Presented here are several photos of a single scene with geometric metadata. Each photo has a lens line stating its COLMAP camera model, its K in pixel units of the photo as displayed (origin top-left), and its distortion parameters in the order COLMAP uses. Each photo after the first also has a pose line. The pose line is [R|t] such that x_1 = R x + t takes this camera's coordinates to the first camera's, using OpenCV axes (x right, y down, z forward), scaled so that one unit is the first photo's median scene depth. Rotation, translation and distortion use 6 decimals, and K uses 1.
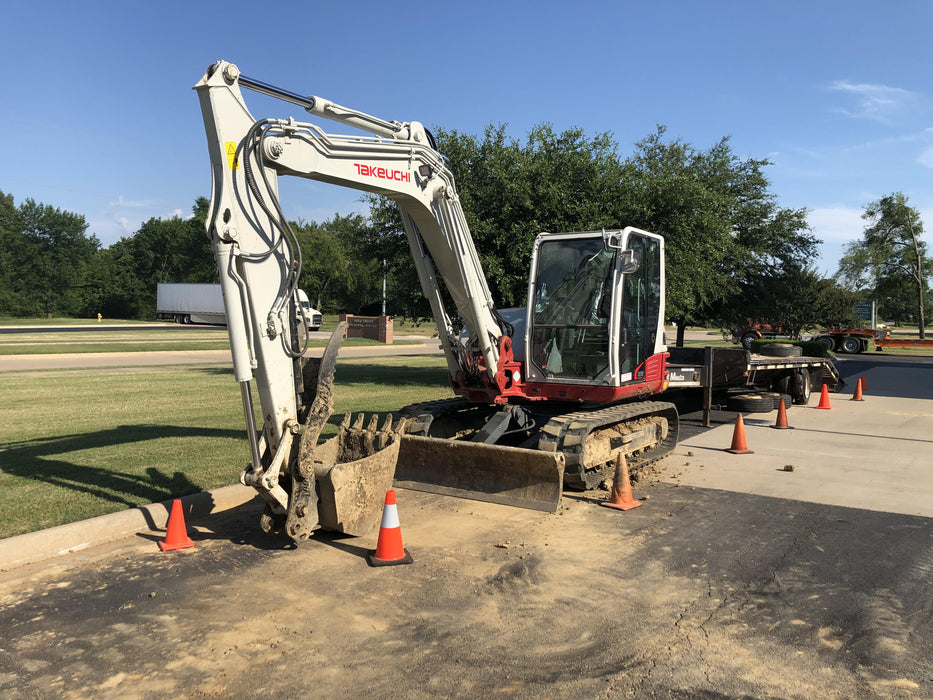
lens RADIAL K [[744.2, 0, 465.2], [0, 744.2, 338.6], [0, 0, 1]] dist [0.102561, -0.106283]
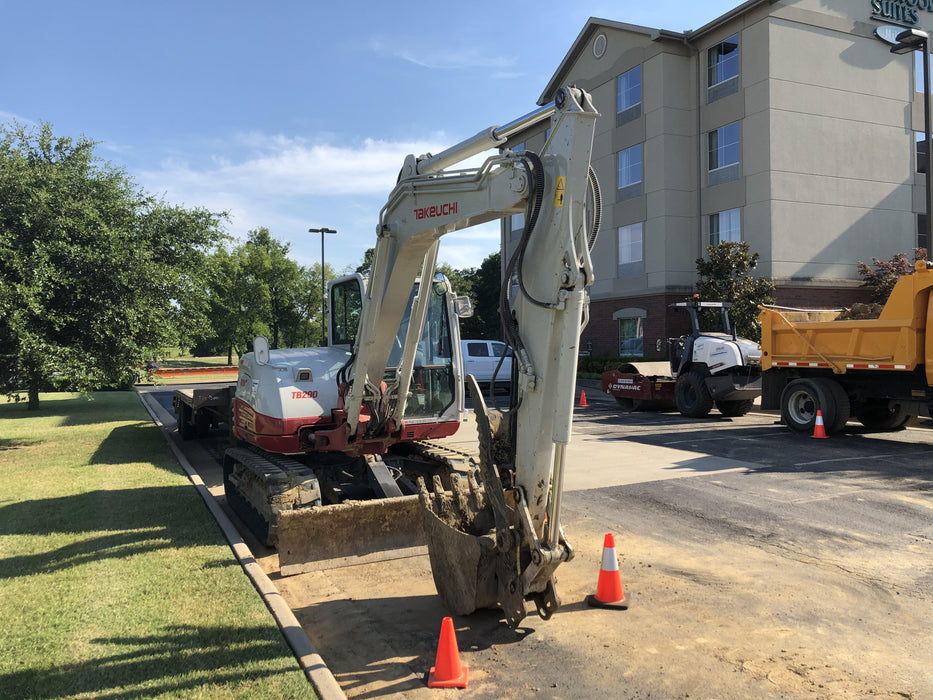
lens RADIAL K [[744.2, 0, 465.2], [0, 744.2, 338.6], [0, 0, 1]] dist [0.102561, -0.106283]
pose [[0.508319, 0.002024, 0.861167, -1.153945], [0.039792, 0.998874, -0.025836, -0.043456], [-0.860249, 0.047400, 0.507666, 0.683965]]
